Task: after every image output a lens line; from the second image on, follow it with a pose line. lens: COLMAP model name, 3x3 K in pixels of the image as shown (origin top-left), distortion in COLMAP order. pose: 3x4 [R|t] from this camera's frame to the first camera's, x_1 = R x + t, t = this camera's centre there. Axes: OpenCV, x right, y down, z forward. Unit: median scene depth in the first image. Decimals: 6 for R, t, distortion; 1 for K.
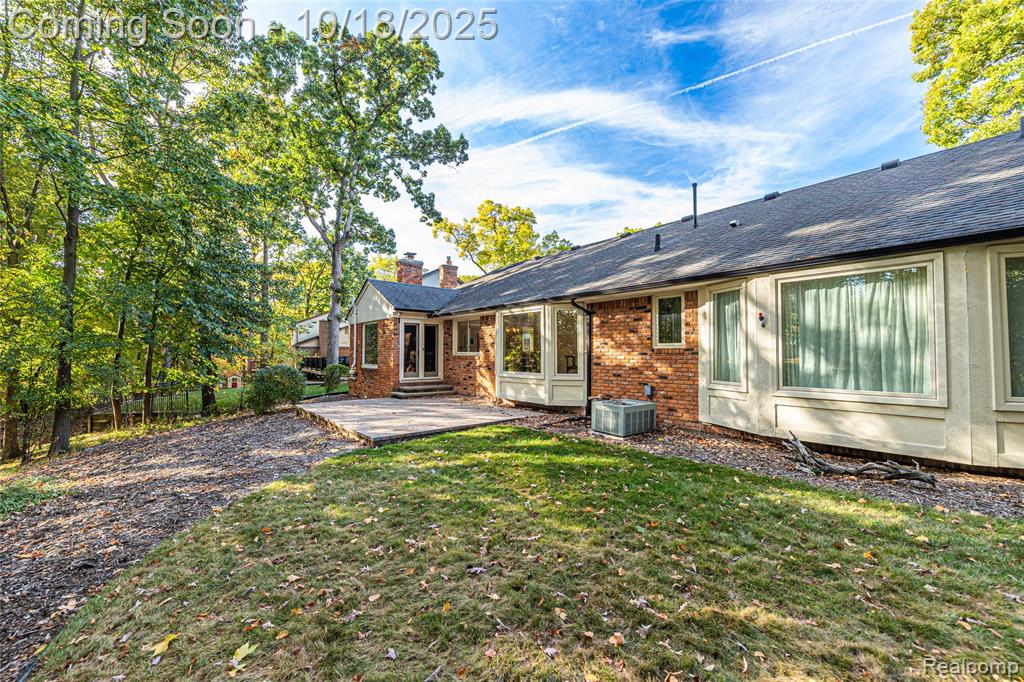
lens RADIAL K [[406.7, 0, 512.0], [0, 406.7, 341.0], [0, 0, 1]] dist [0.002178, 0.000241]
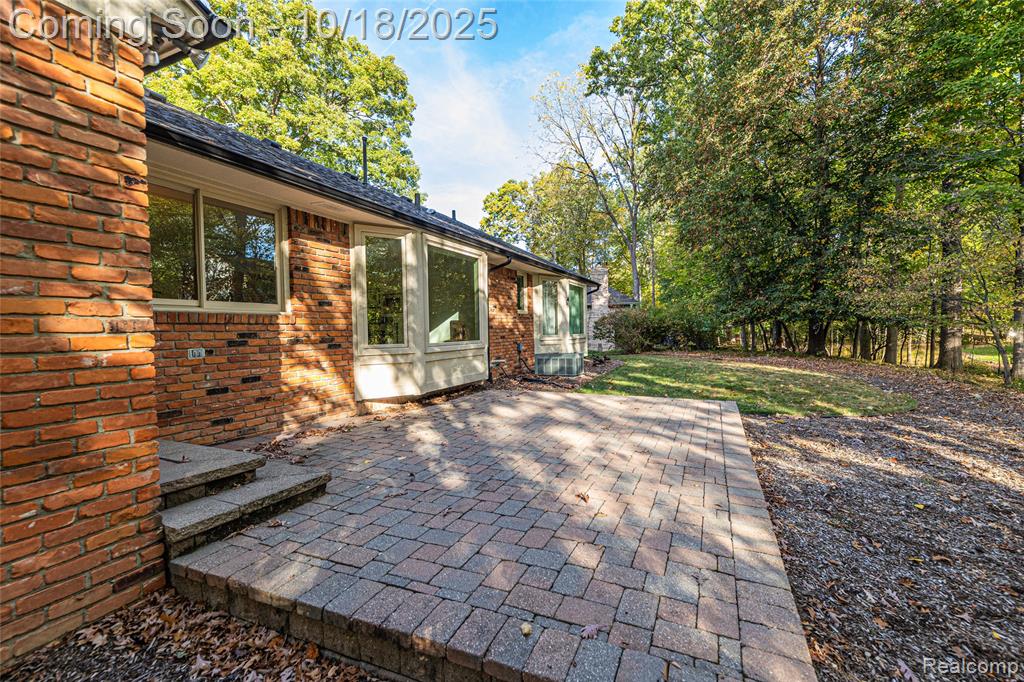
lens RADIAL K [[420.4, 0, 538.3], [0, 420.4, 336.6], [0, 0, 1]] dist [0.001104, 0.000138]
pose [[-0.469167, -0.011482, 0.883035, -0.695842], [-0.011556, 0.999910, 0.006862, 0.068370], [-0.883034, -0.006985, -0.469258, 1.298506]]
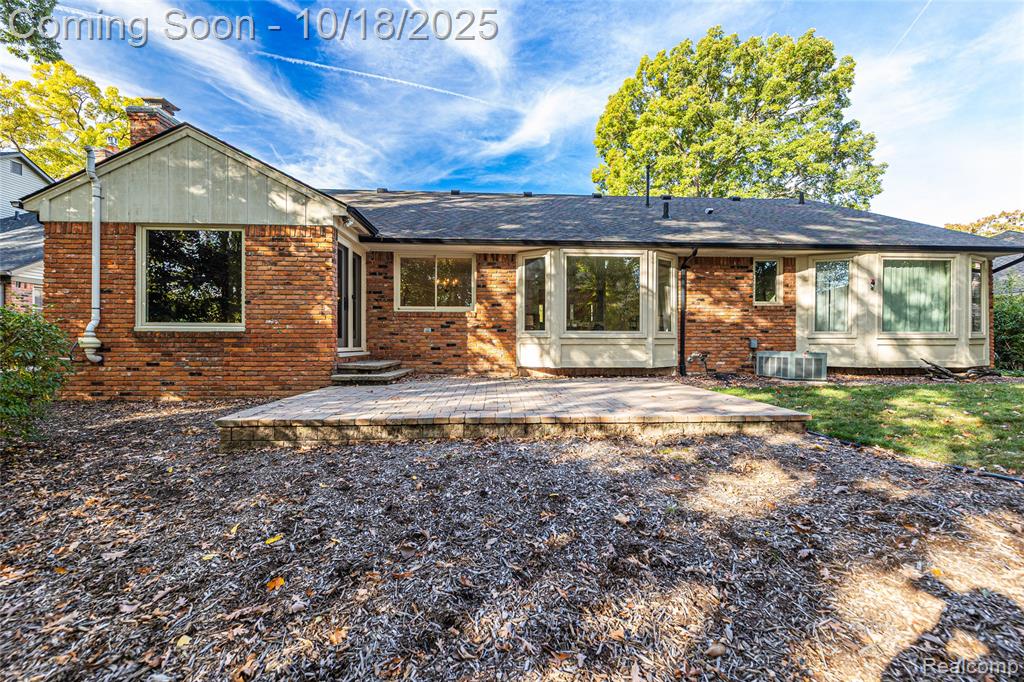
lens RADIAL K [[406.7, 0, 512.0], [0, 406.7, 341.0], [0, 0, 1]] dist [0.002178, 0.000241]
pose [[0.595935, 0.000924, 0.803032, -0.774434], [-0.027381, 0.999441, 0.019169, 0.092818], [-0.802566, -0.033412, 0.595627, 0.724510]]
